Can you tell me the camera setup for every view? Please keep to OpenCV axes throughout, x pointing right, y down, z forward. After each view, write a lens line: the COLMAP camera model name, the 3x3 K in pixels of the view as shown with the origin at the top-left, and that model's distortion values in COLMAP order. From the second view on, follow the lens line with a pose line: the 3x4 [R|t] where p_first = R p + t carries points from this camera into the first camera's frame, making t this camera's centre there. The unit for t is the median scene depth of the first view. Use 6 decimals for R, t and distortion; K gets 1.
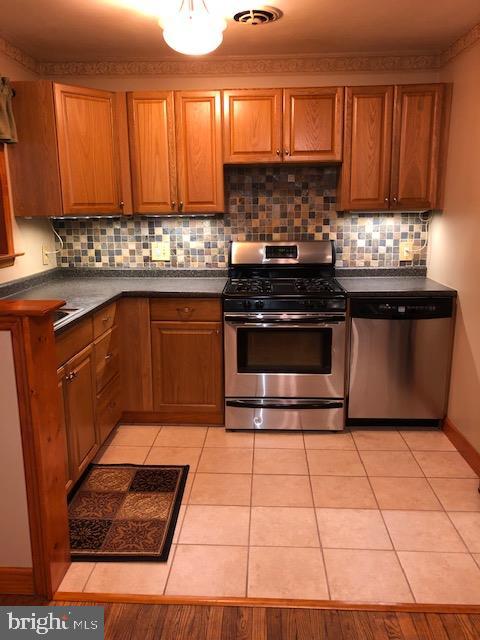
lens RADIAL K [[517.7, 0, 240.0], [0, 517.7, 320.0], [0, 0, 1]] dist [0.002366, -0.001541]
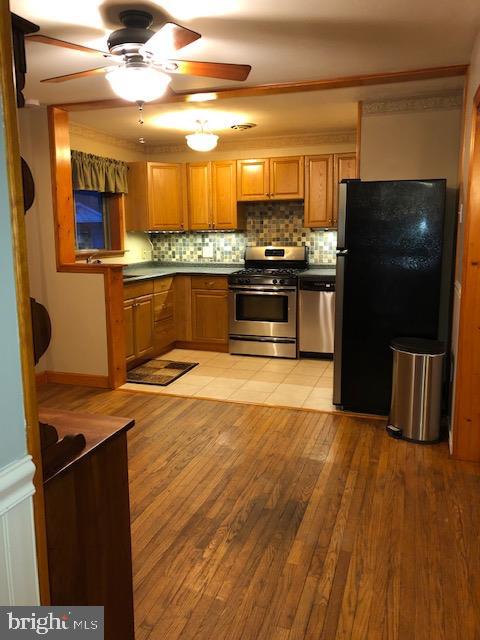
lens RADIAL K [[517.7, 0, 240.0], [0, 517.7, 320.0], [0, 0, 1]] dist [0.002366, -0.001541]
pose [[0.960341, 0.046179, -0.274976, 0.436908], [-0.057124, 0.997856, -0.031925, 0.140442], [0.272912, 0.046367, 0.960921, -0.601931]]
